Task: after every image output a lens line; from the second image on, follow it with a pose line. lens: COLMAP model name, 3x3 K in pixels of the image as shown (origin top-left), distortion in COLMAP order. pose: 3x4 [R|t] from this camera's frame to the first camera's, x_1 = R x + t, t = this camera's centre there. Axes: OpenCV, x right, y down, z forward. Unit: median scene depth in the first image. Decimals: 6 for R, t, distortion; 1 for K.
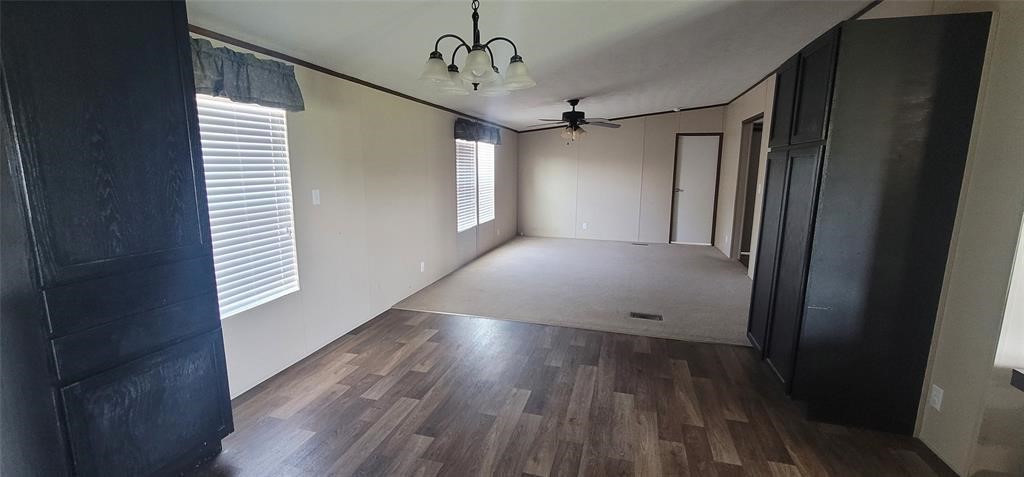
lens RADIAL K [[412.5, 0, 512.0], [0, 412.5, 238.5], [0, 0, 1]] dist [-0.008838, 0.000197]
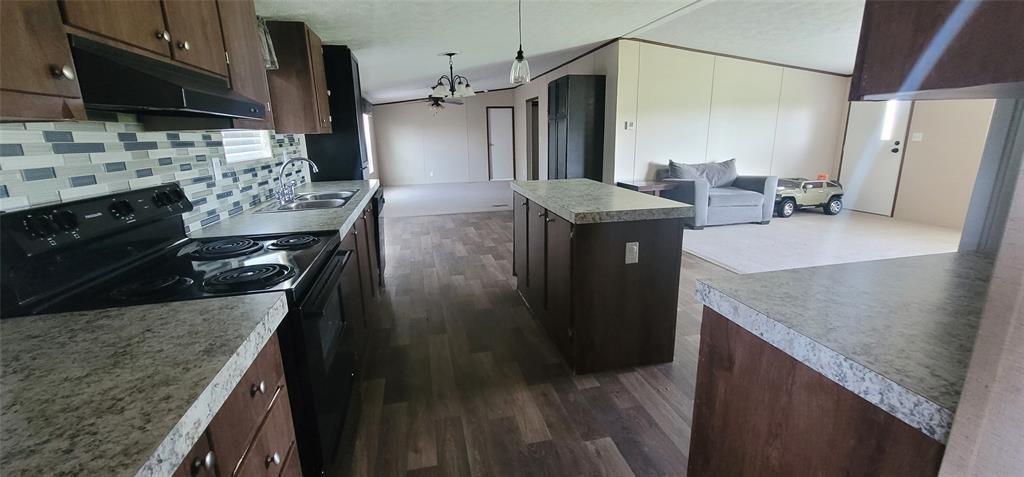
lens RADIAL K [[412.5, 0, 512.0], [0, 412.5, 238.5], [0, 0, 1]] dist [-0.008838, 0.000197]
pose [[0.872334, -0.147667, 0.466077, -0.862244], [0.111124, 0.988232, 0.105115, 0.218239], [-0.476114, -0.039903, 0.878478, -1.142443]]
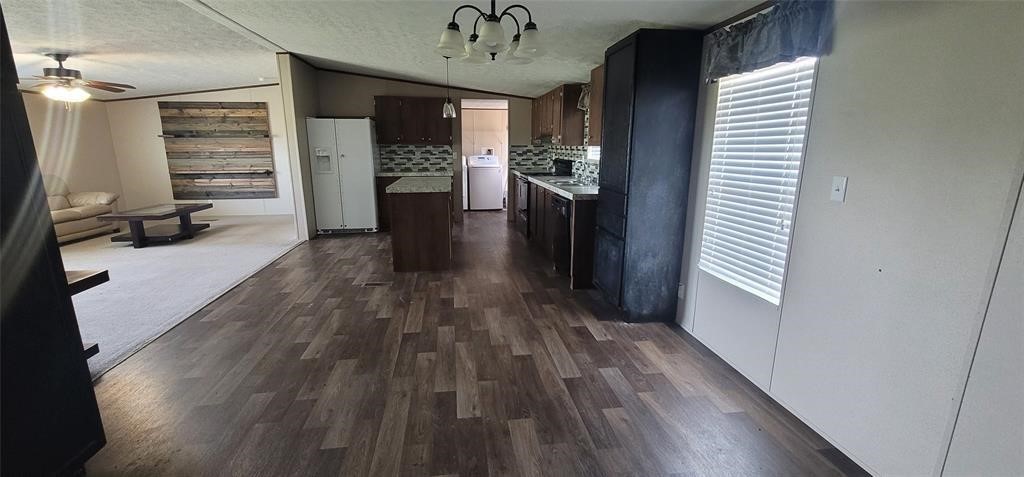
lens RADIAL K [[412.5, 0, 512.0], [0, 412.5, 238.5], [0, 0, 1]] dist [-0.008838, 0.000197]
pose [[-0.909847, 0.081907, -0.406781, 0.256421], [-0.077535, 0.929500, 0.360581, -0.260665], [0.407636, 0.359614, -0.839351, 1.643512]]
